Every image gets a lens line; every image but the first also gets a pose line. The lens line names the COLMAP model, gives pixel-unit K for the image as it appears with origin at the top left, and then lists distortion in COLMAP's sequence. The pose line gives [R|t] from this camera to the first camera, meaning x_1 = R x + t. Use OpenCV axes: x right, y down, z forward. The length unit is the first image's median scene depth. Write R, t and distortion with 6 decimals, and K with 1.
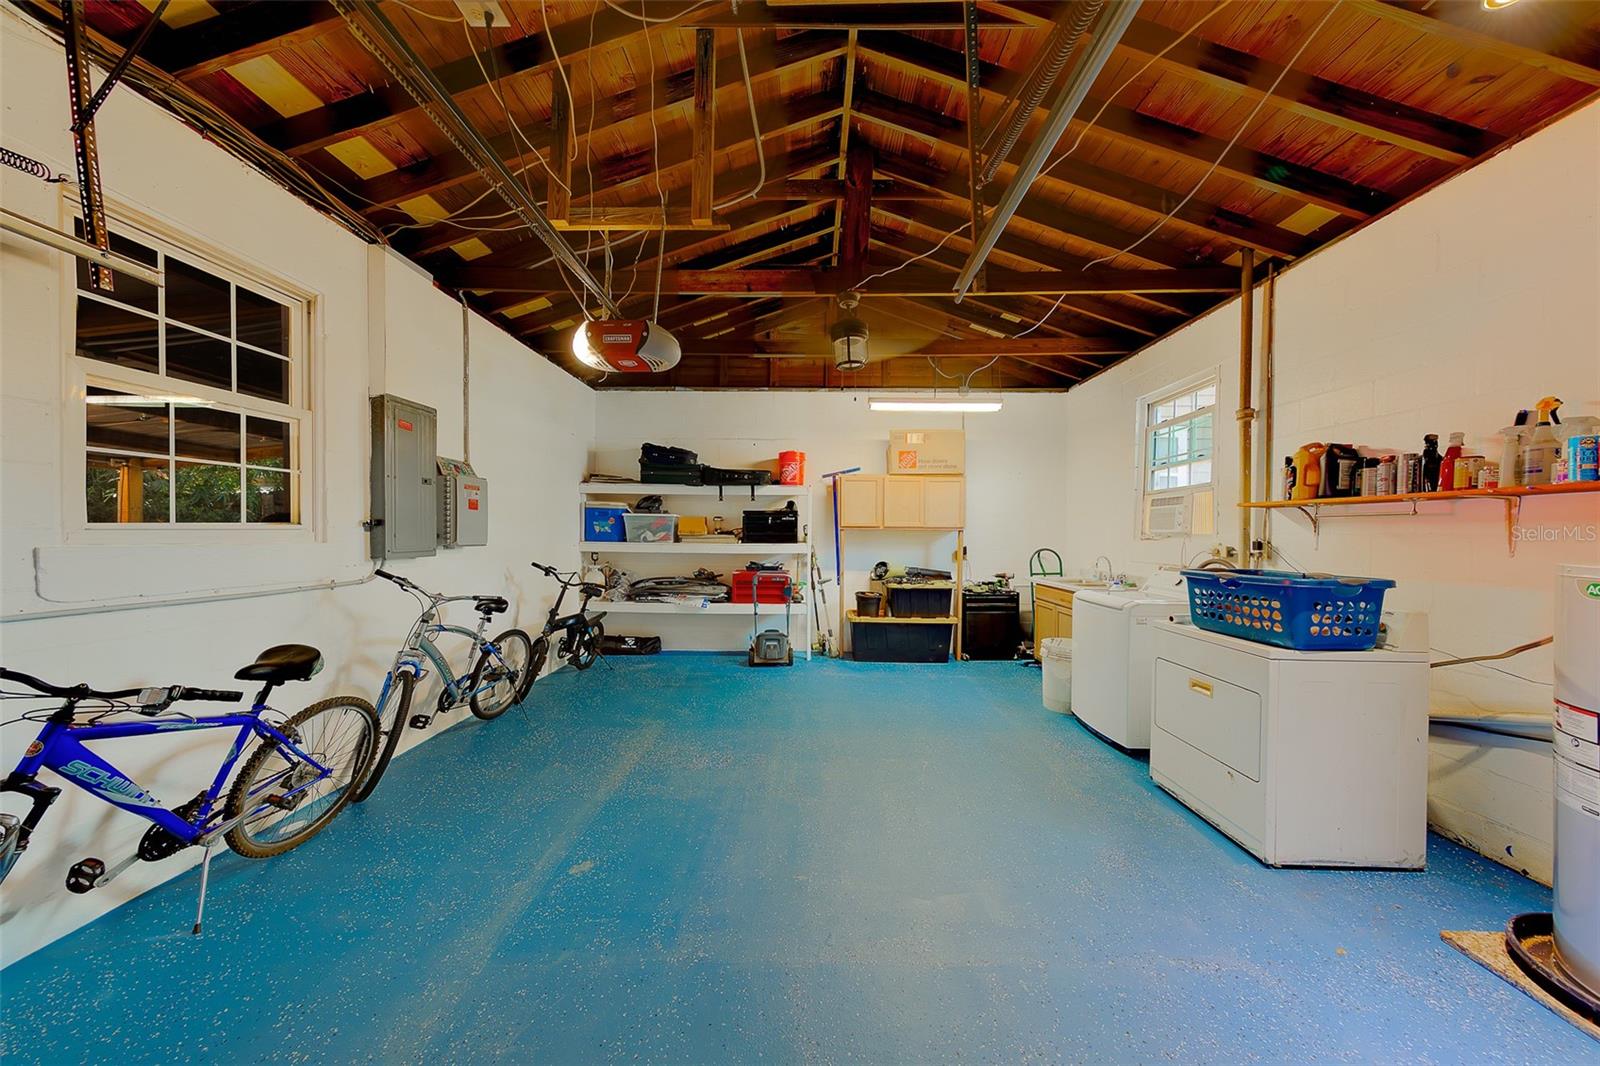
lens RADIAL K [[518.5, 0, 802.3], [0, 518.5, 535.9], [0, 0, 1]] dist [0.002093, 0.000041]
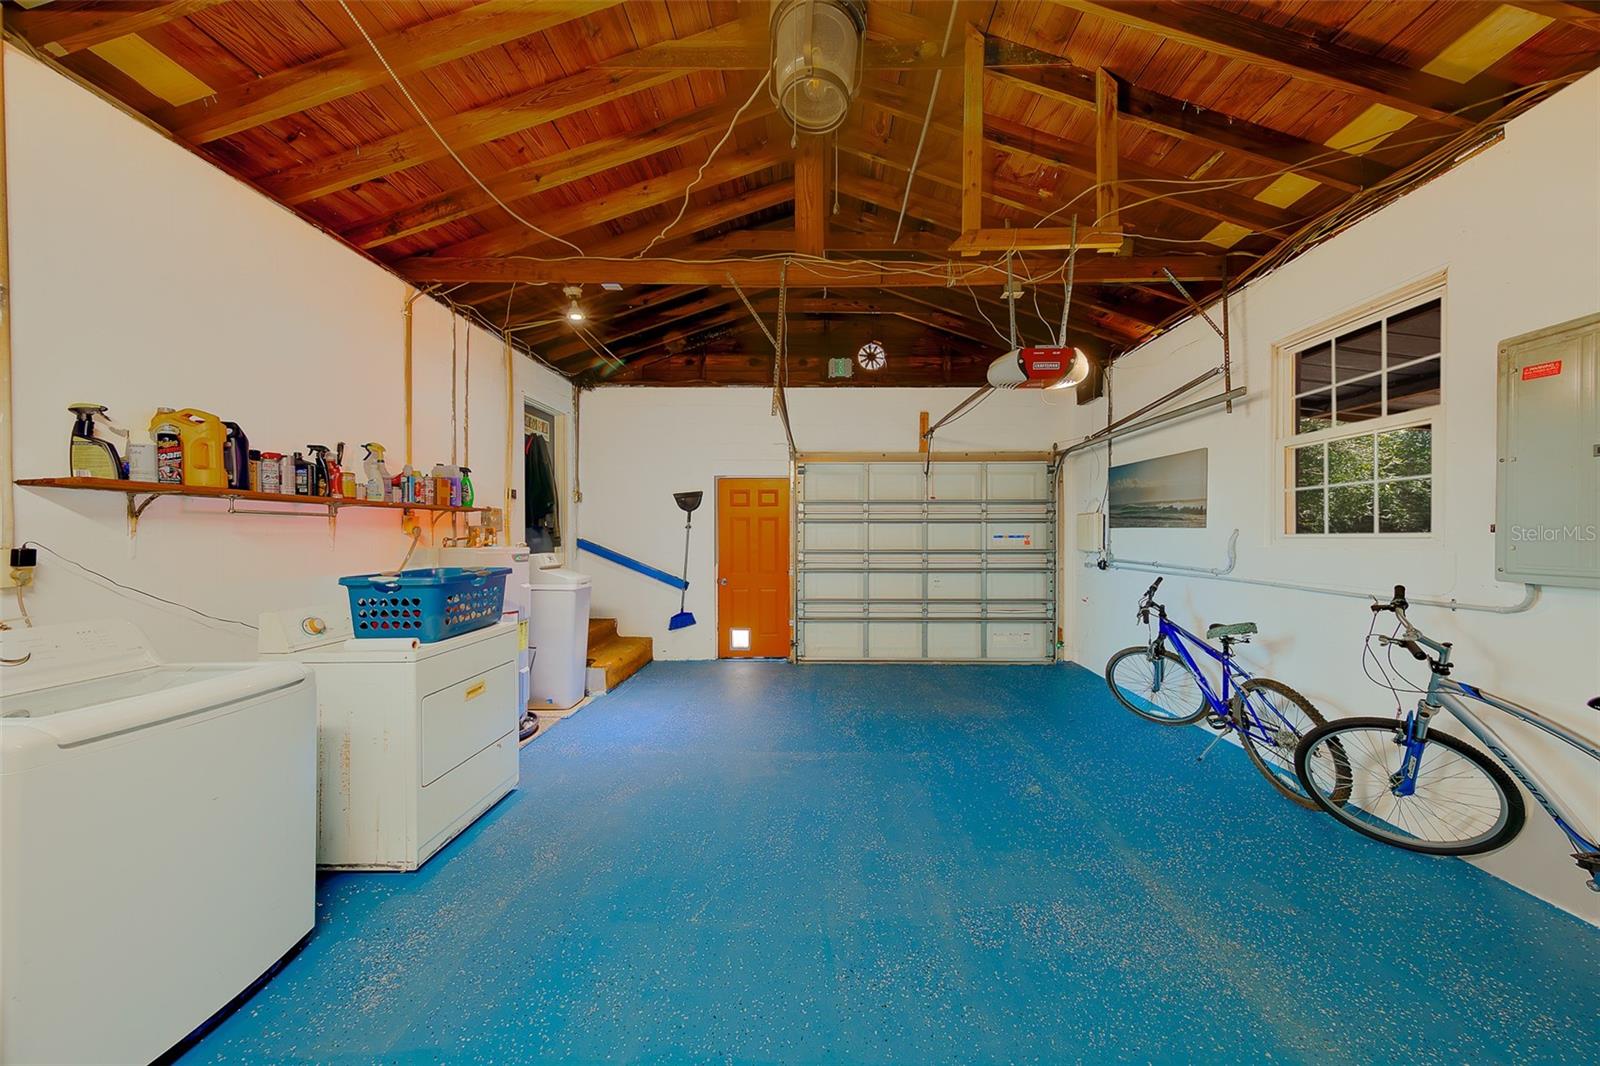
lens RADIAL K [[518.5, 0, 799.6], [0, 518.5, 536.8], [0, 0, 1]] dist [0.002093, 0.000041]
pose [[-0.999736, -0.002040, 0.022895, 0.135292], [-0.001828, 0.999955, 0.009291, -0.023215], [-0.022913, 0.009247, -0.999695, 2.071587]]
